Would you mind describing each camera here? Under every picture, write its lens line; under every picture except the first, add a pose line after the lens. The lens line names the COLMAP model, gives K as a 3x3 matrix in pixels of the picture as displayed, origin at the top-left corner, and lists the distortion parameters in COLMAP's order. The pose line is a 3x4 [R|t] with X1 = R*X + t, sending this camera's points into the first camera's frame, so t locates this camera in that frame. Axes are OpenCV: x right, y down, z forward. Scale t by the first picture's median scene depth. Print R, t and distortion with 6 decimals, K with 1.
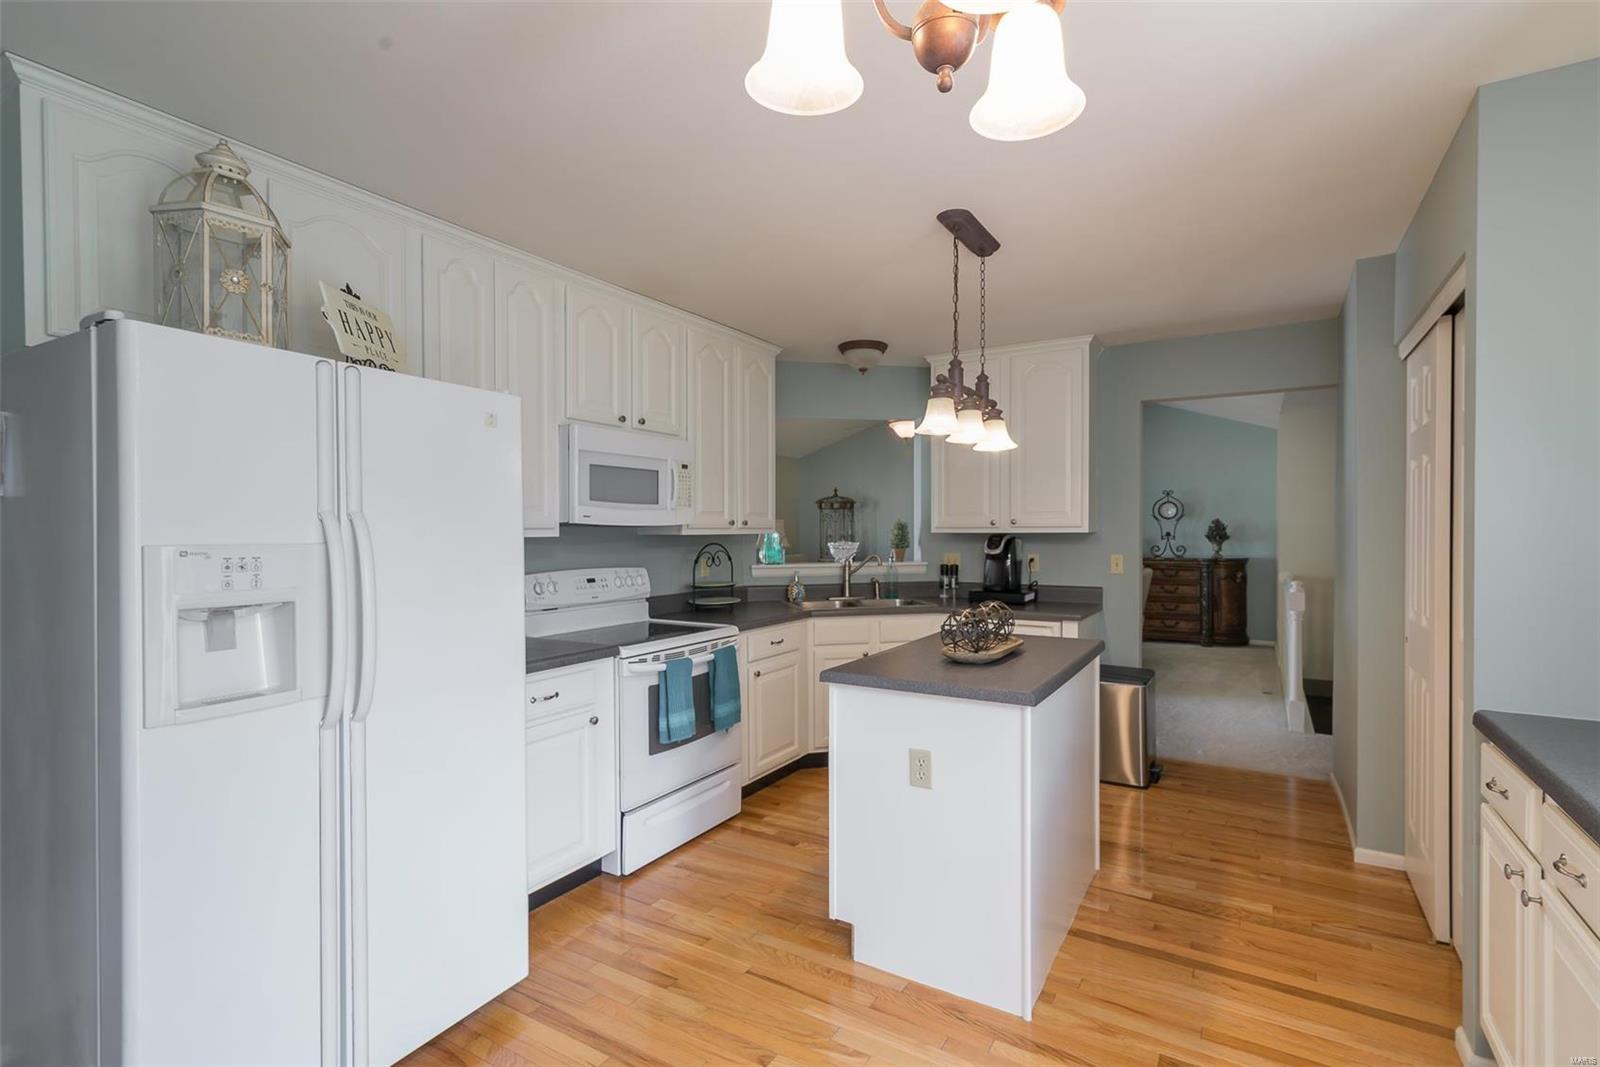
lens RADIAL K [[772.2, 0, 774.7], [0, 772.2, 540.0], [0, 0, 1]] dist [-0.000707, -0.000358]
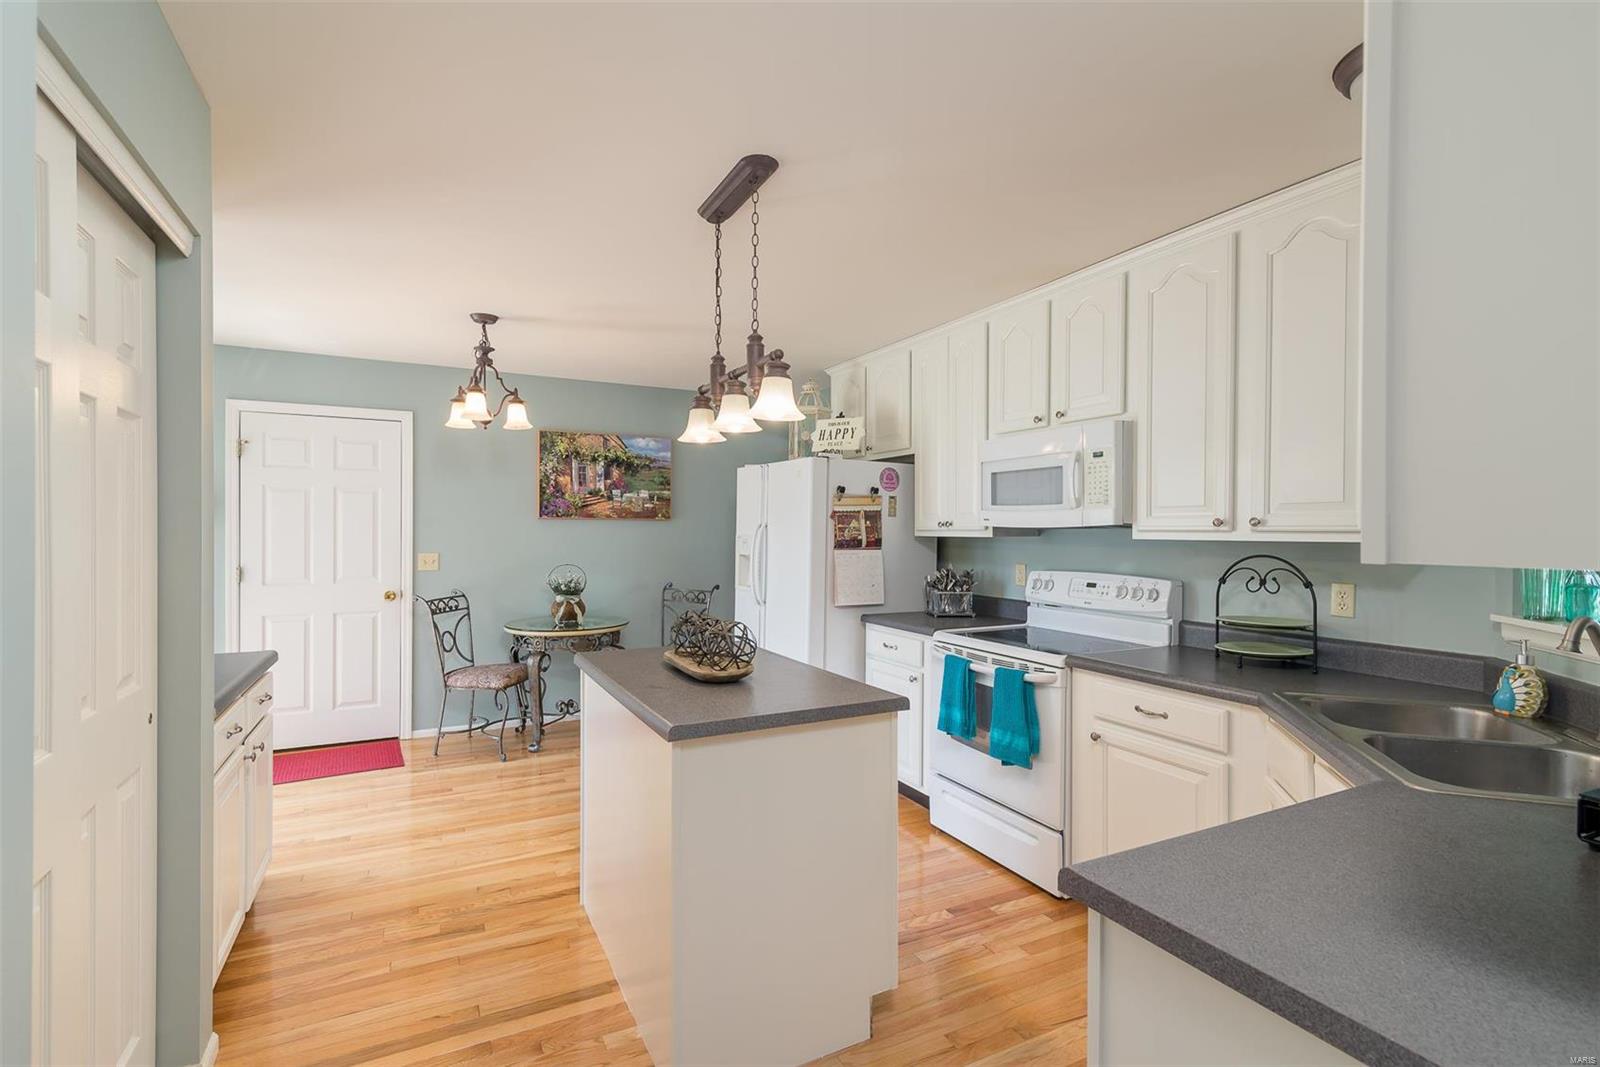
lens RADIAL K [[710.3, 0, 803.3], [0, 710.3, 535.6], [0, 0, 1]] dist [0.008281, -0.000260]
pose [[-0.495228, 0.008779, -0.868719, 0.763244], [-0.013982, 0.999739, 0.018074, -0.021336], [0.868651, 0.021097, -0.494976, 1.226160]]
